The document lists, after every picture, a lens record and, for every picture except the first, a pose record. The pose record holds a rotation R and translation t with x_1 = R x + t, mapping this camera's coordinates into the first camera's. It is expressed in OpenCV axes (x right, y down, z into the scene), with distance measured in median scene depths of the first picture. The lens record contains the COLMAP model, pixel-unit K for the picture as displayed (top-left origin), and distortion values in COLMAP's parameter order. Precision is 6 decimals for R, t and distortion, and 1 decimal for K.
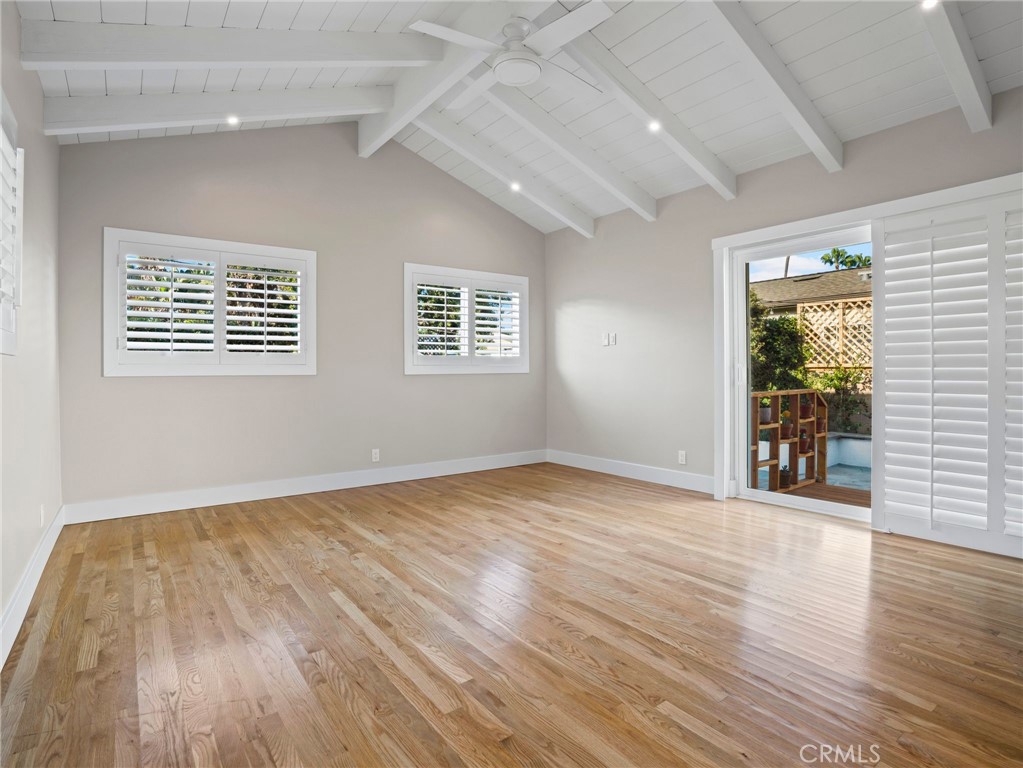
lens RADIAL K [[532.7, 0, 513.8], [0, 532.7, 384.4], [0, 0, 1]] dist [-0.070485, 0.031292]
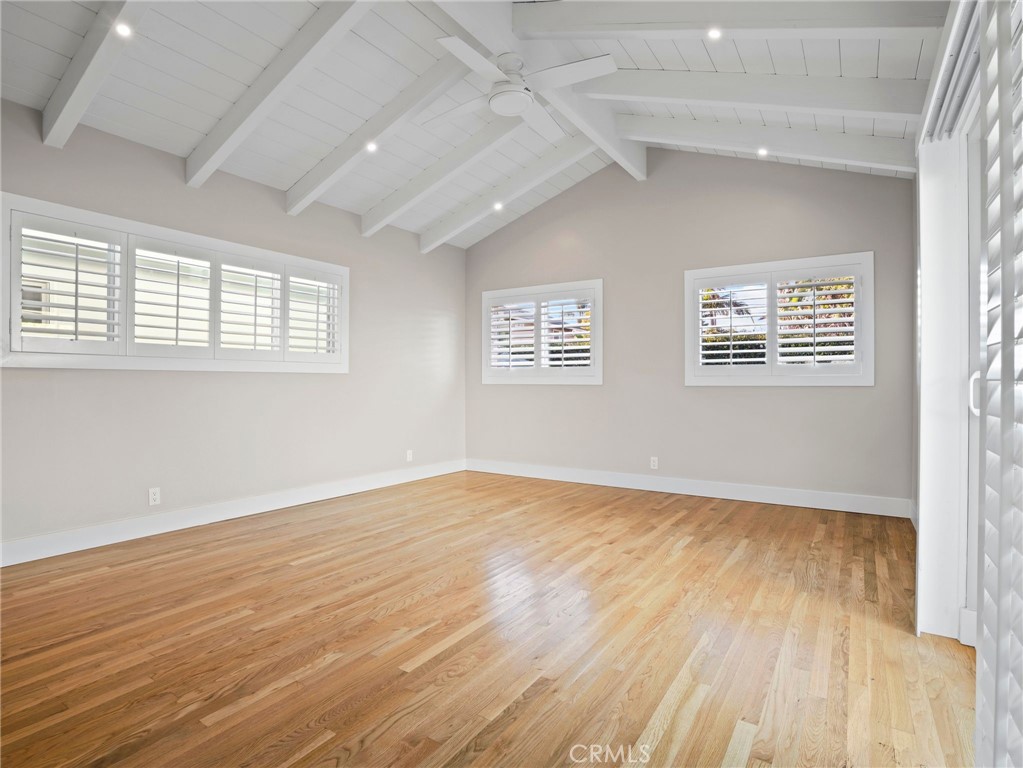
lens RADIAL K [[532.7, 0, 513.8], [0, 532.7, 384.4], [0, 0, 1]] dist [-0.070485, 0.031292]
pose [[0.352663, 0.008279, -0.935714, 0.946146], [-0.029898, 0.999550, -0.002424, -0.015286], [0.935273, 0.028831, 0.352751, 0.579733]]
